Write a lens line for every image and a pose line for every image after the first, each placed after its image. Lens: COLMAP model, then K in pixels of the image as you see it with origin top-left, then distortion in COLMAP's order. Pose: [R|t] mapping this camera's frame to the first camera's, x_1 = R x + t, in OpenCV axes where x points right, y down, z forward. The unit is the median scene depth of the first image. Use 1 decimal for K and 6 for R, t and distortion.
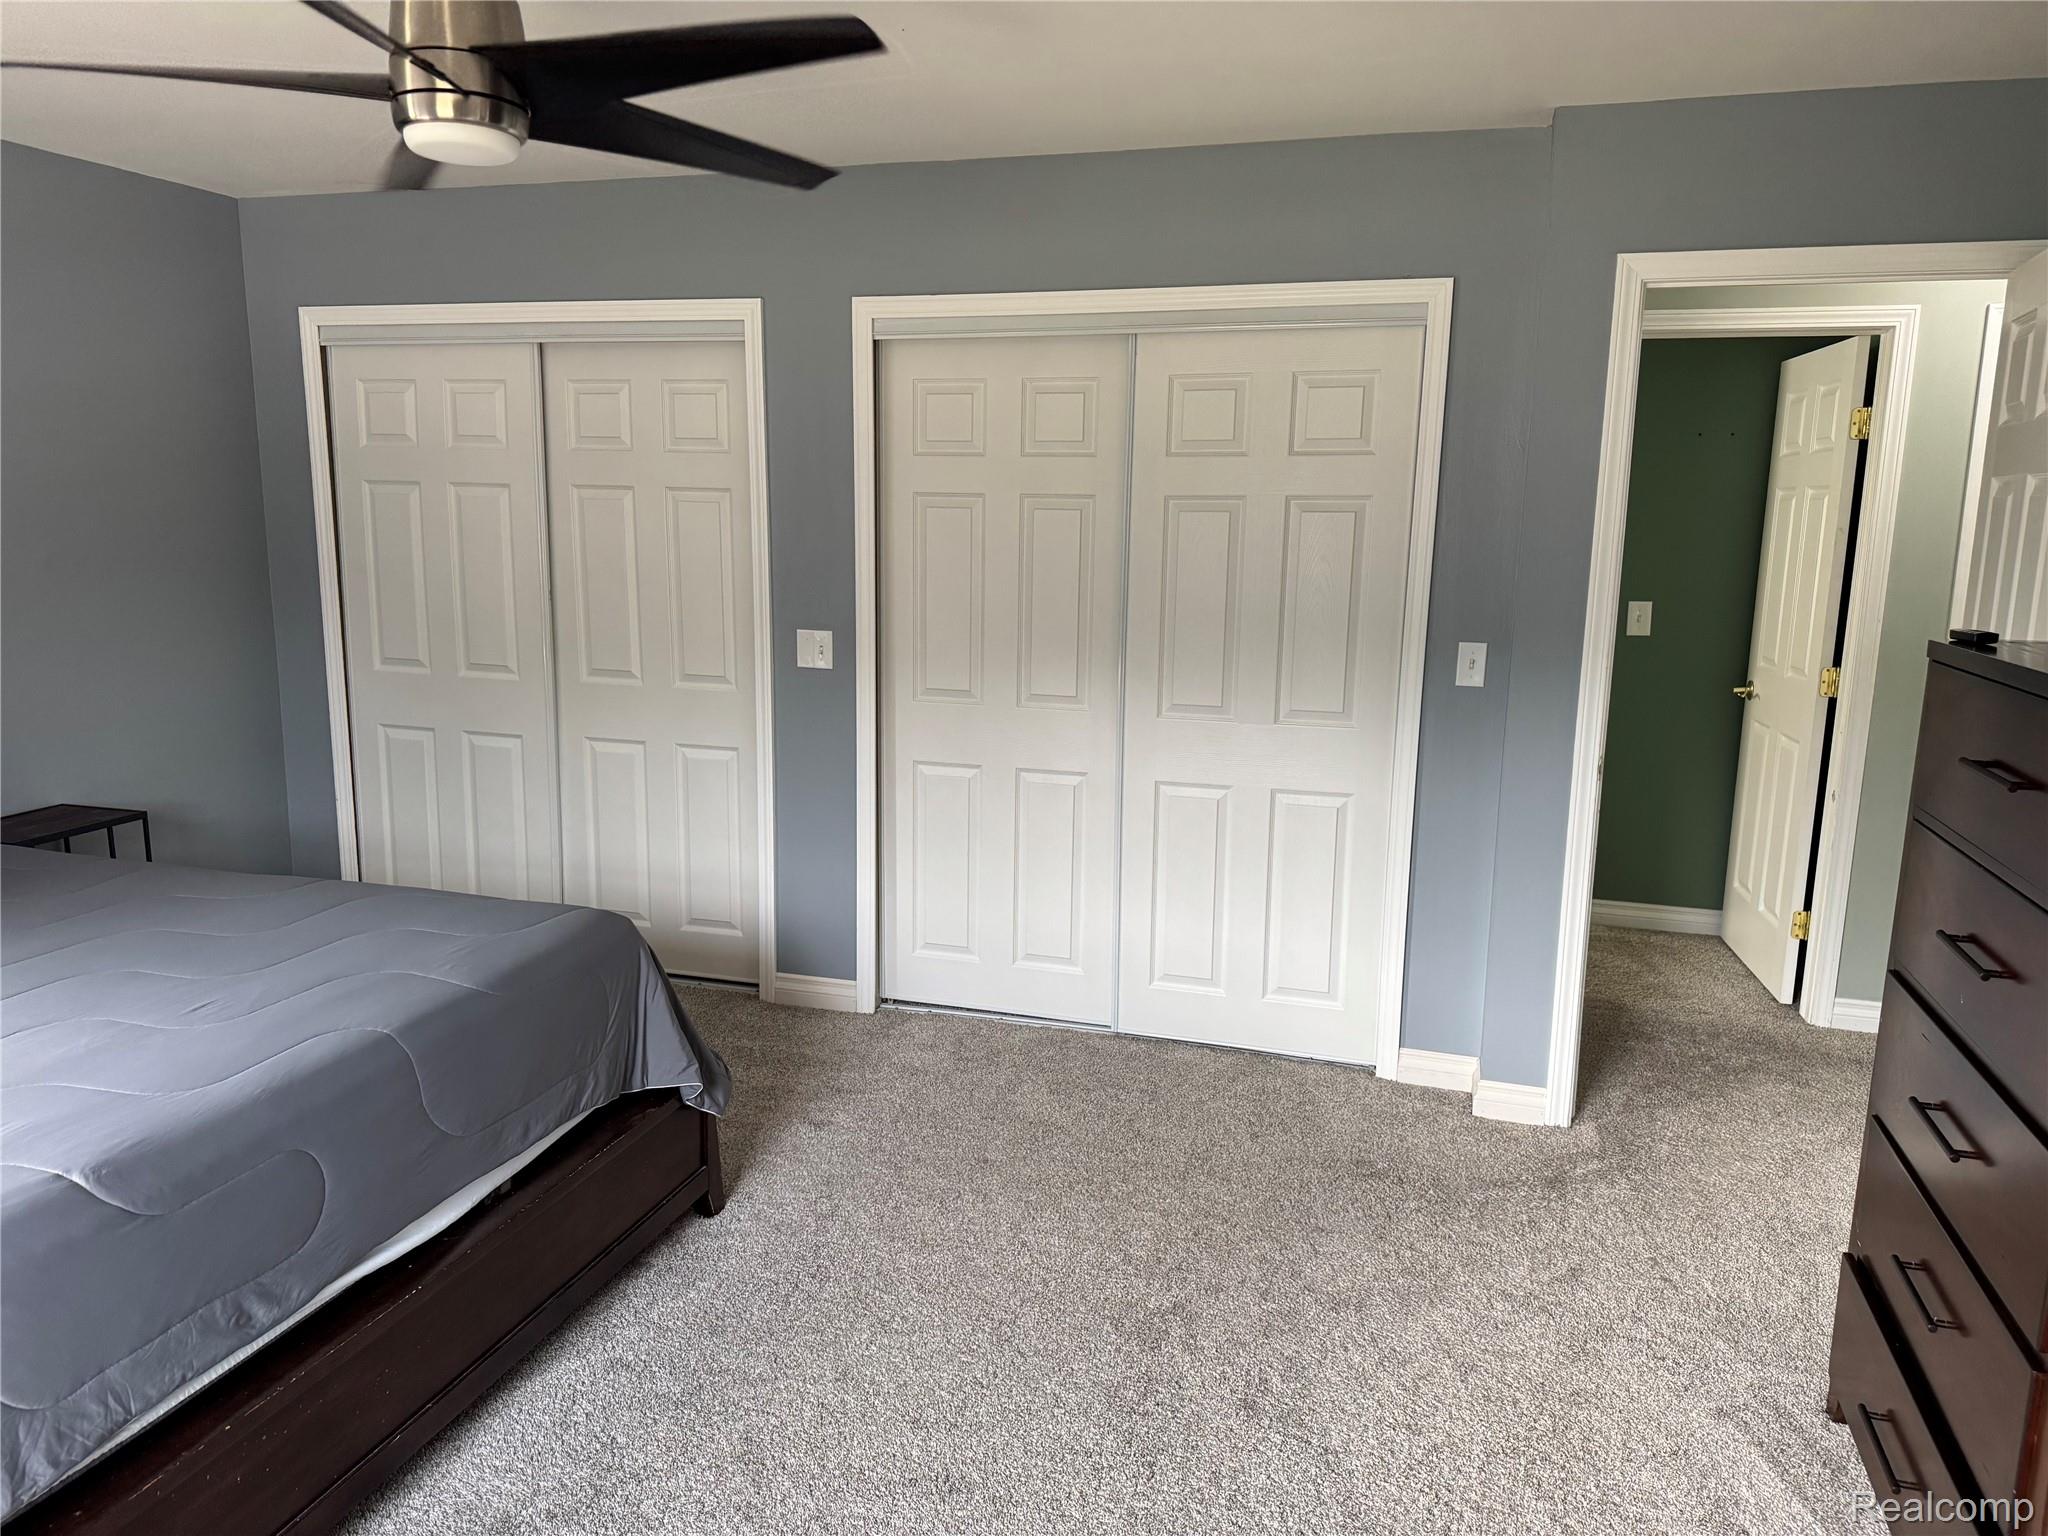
lens RADIAL K [[1441.8, 0, 1024.0], [0, 1441.8, 768.0], [0, 0, 1]] dist [0.146728, -0.226163]
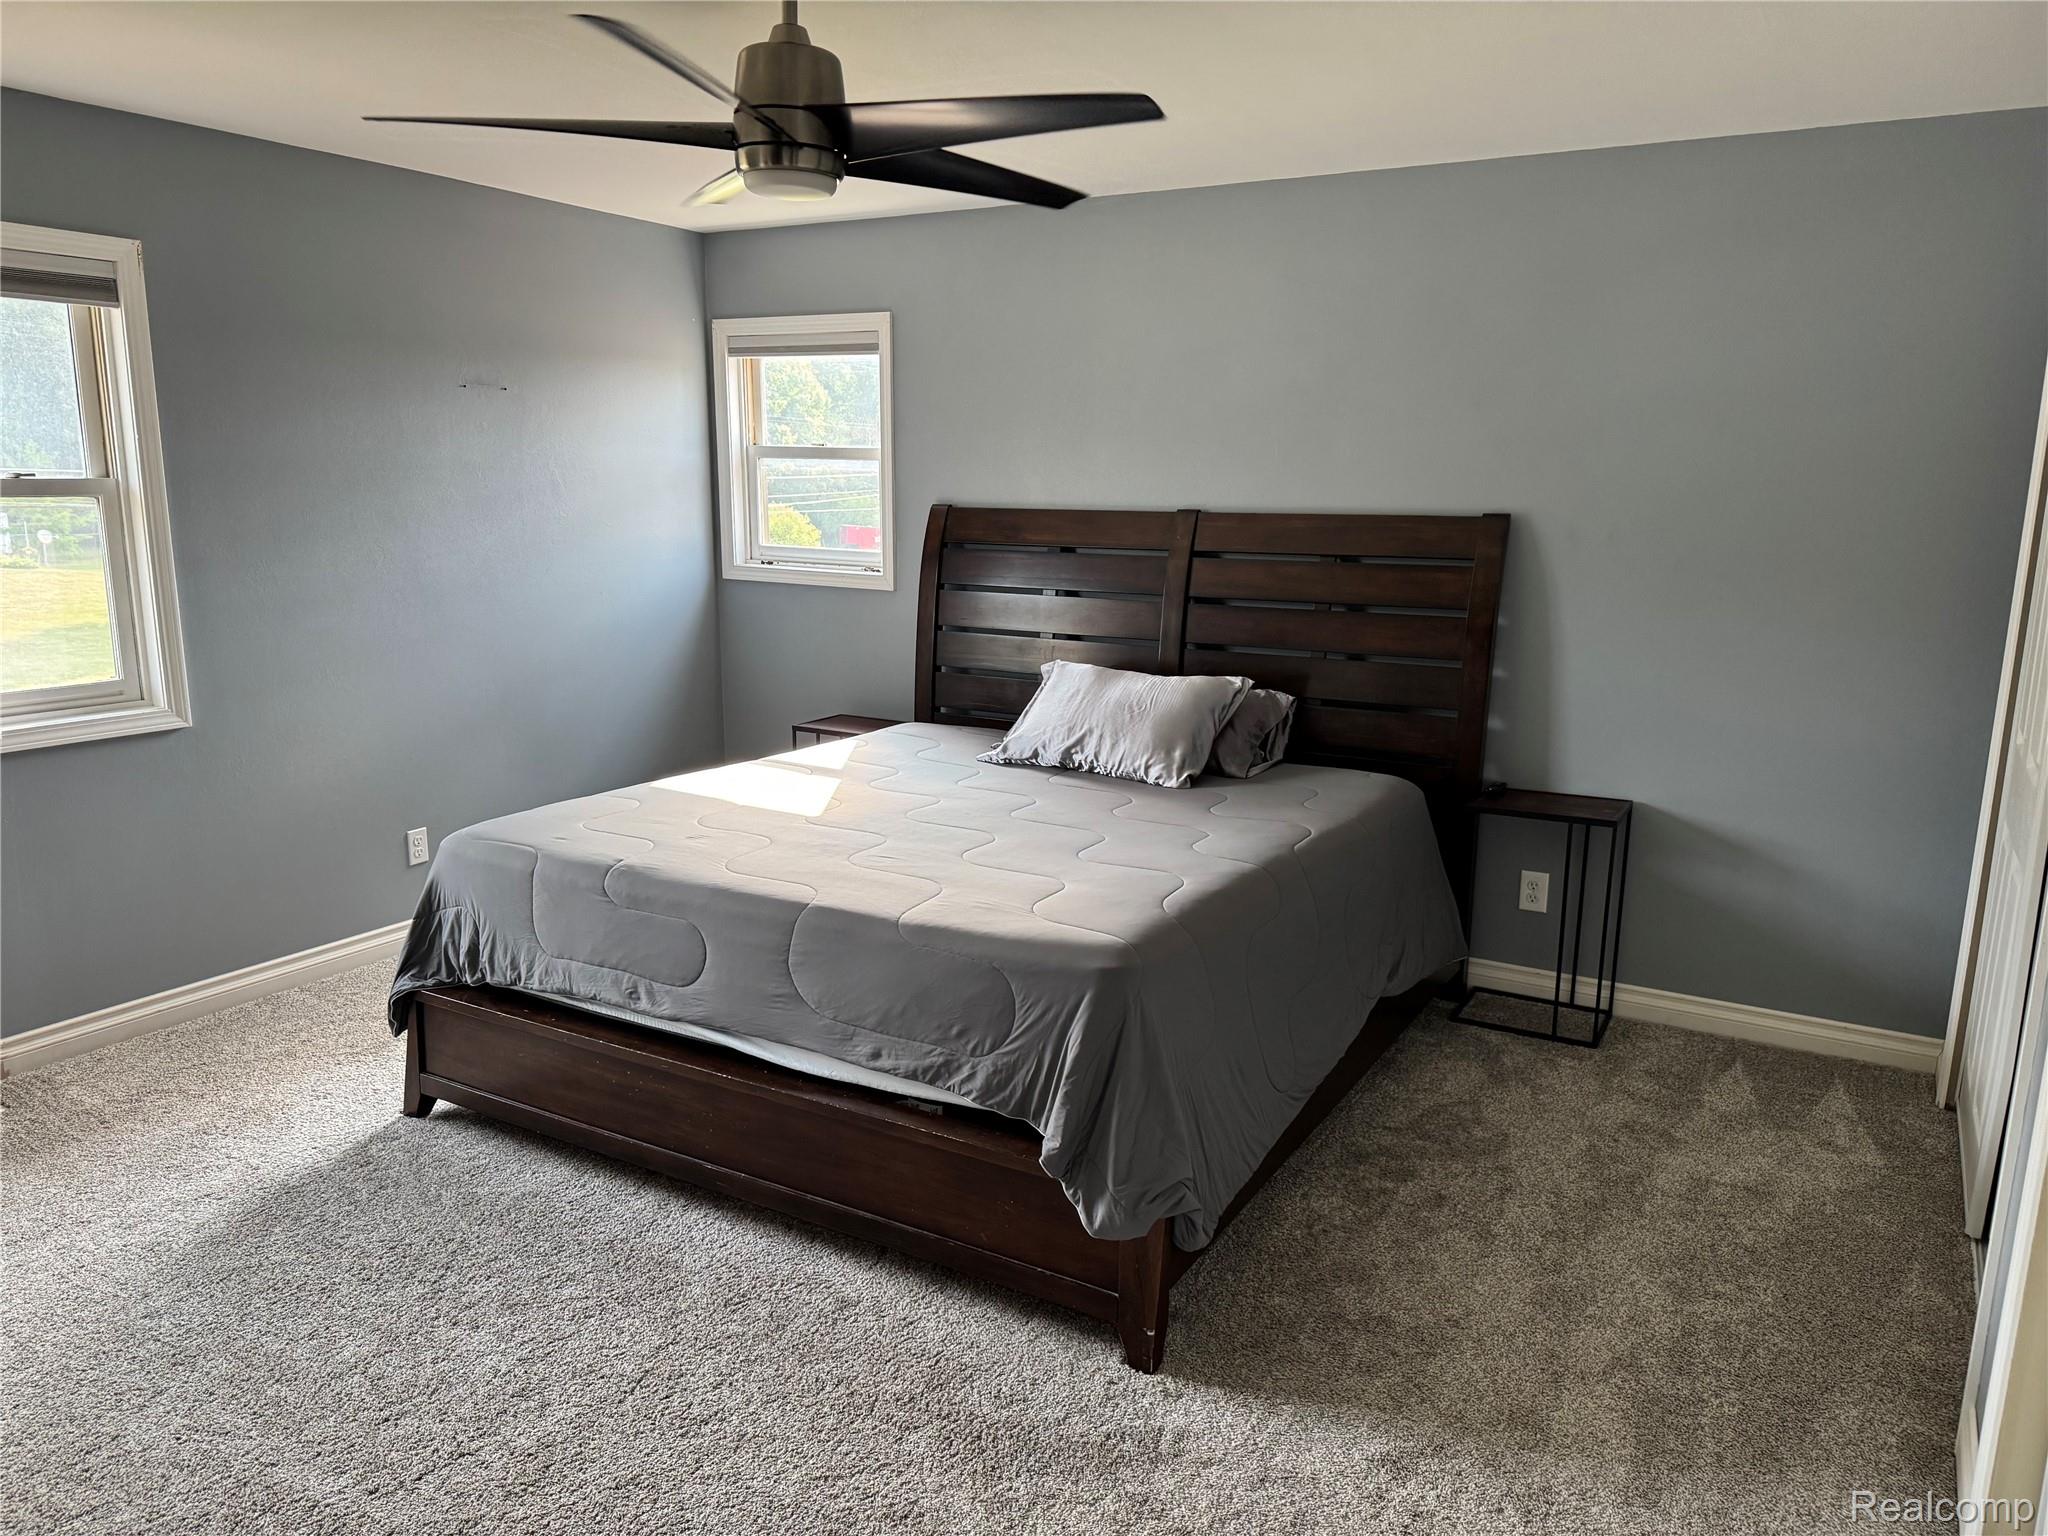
lens RADIAL K [[1441.8, 0, 1024.0], [0, 1441.8, 768.0], [0, 0, 1]] dist [0.146728, -0.226163]
pose [[-0.231030, 0.175049, -0.957070, 0.634947], [-0.188034, 0.957103, 0.220446, -0.220805], [0.954604, 0.230891, -0.188205, 1.211222]]
